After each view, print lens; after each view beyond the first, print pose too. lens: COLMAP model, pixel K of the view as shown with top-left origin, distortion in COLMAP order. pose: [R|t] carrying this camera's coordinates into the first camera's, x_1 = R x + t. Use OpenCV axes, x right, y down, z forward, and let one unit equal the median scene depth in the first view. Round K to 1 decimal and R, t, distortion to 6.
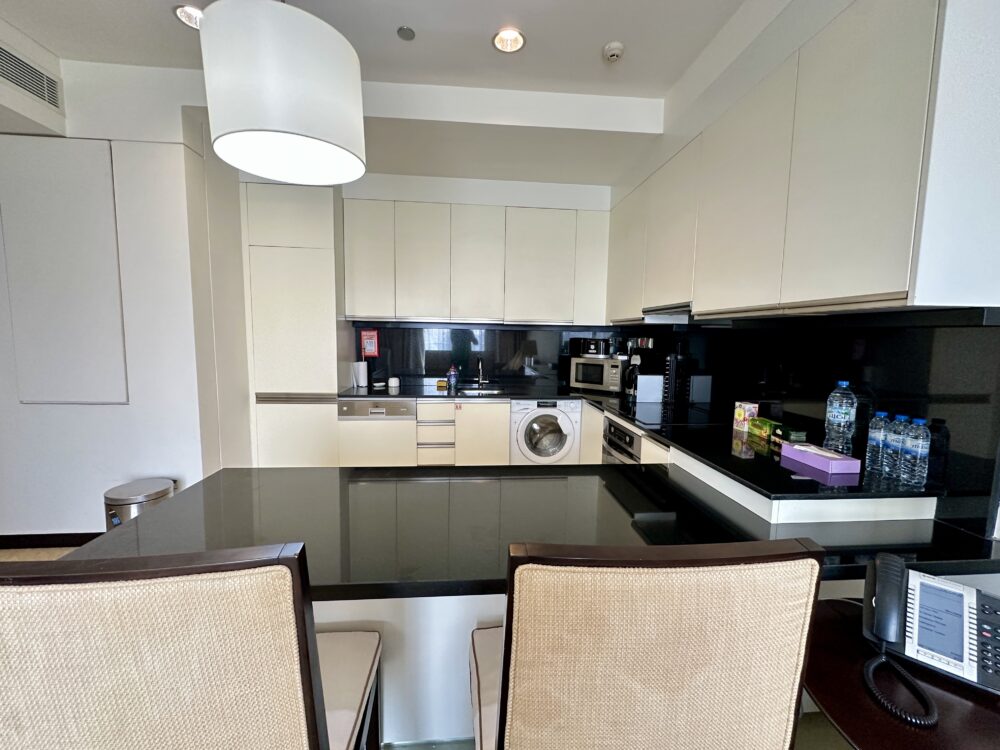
lens RADIAL K [[399.9, 0, 501.4], [0, 399.9, 373.5], [0, 0, 1]] dist [0.002447, -0.000922]
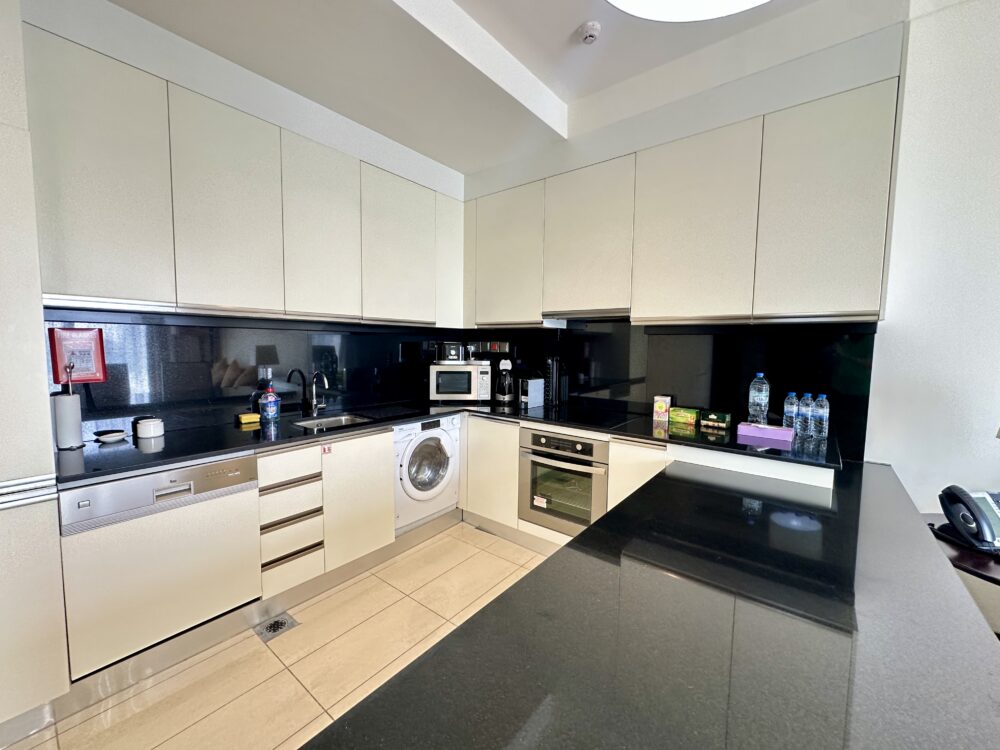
lens RADIAL K [[399.9, 0, 501.2], [0, 399.9, 373.9], [0, 0, 1]] dist [0.002447, -0.000922]
pose [[0.690791, -0.062086, 0.720385, -0.368578], [0.068211, 0.997459, 0.020556, -0.033022], [-0.719830, 0.034938, 0.693270, 0.342549]]
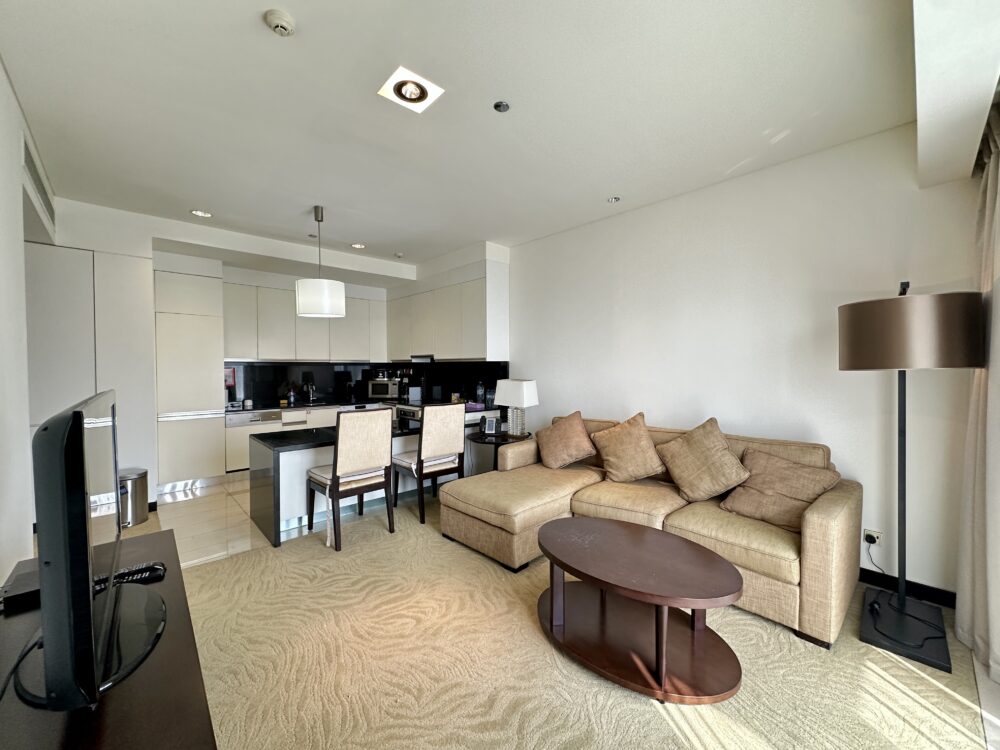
lens RADIAL K [[399.9, 0, 498.9], [0, 399.9, 374.1], [0, 0, 1]] dist [0.002447, -0.000922]
pose [[0.790290, -0.029719, 0.612011, -0.494866], [0.072570, 0.996333, -0.045329, 0.057180], [-0.608420, 0.080236, 0.789549, -0.813746]]
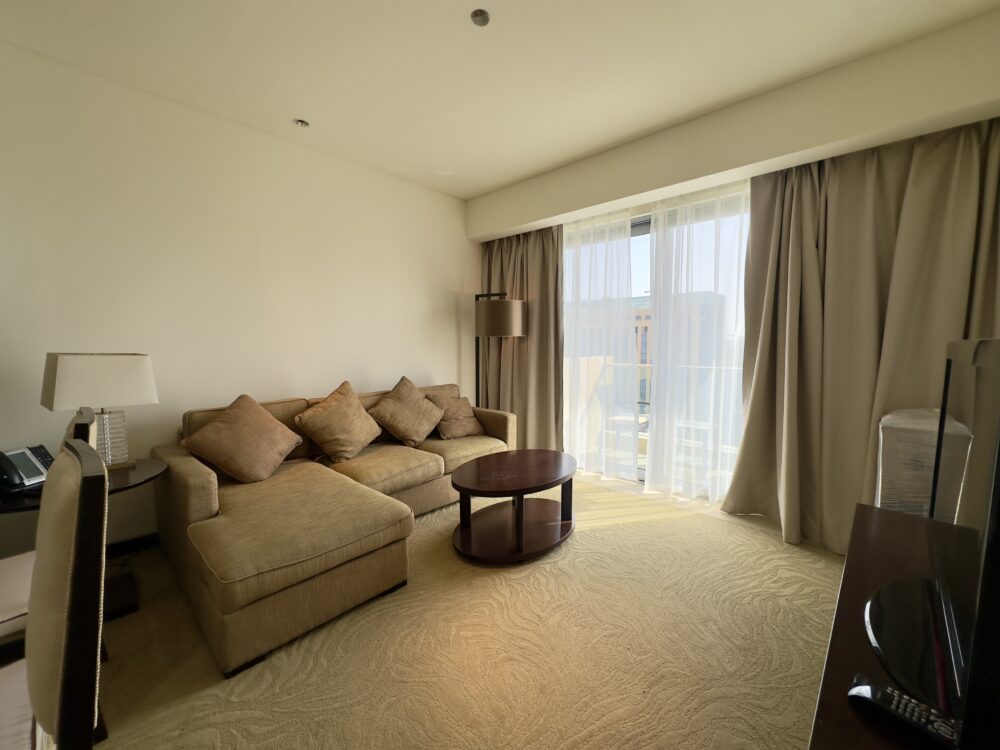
lens RADIAL K [[399.9, 0, 502.3], [0, 399.9, 374.8], [0, 0, 1]] dist [0.002447, -0.000922]
pose [[-0.667306, -0.078124, 0.740675, -0.549502], [0.056518, 0.986304, 0.154951, -0.007688], [-0.742636, 0.145261, -0.653751, 0.121390]]
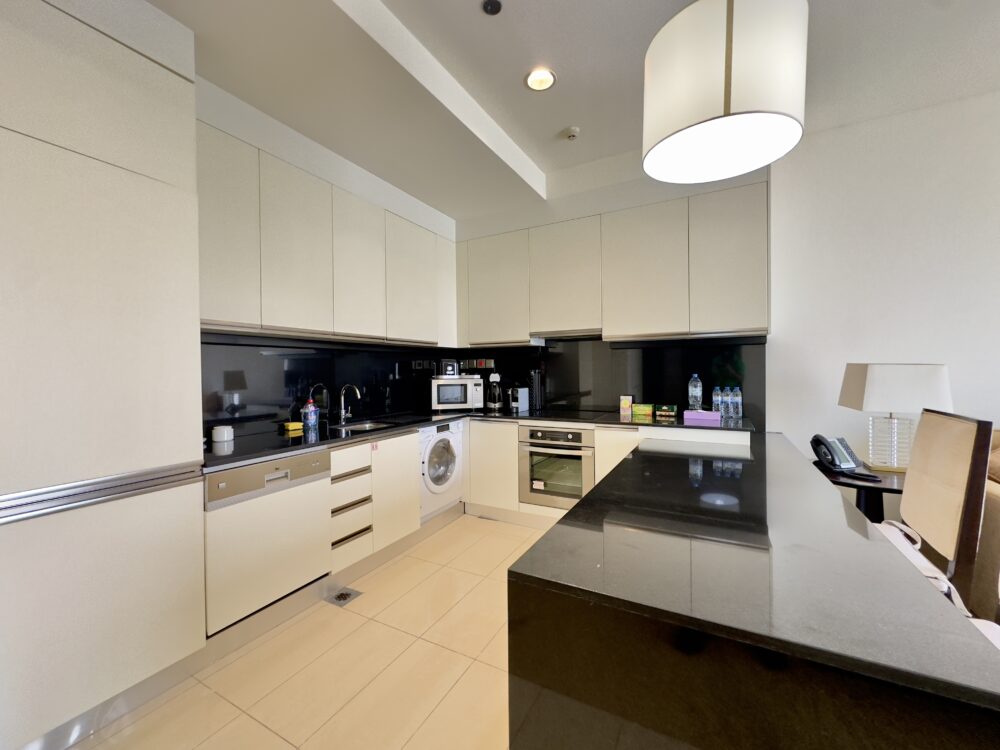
lens RADIAL K [[399.9, 0, 501.5], [0, 399.9, 373.9], [0, 0, 1]] dist [0.002447, -0.000922]
pose [[0.552983, -0.031185, 0.832609, -0.607058], [0.101061, 0.994432, -0.029875, -0.008538], [-0.827041, 0.100665, 0.553055, 0.353458]]
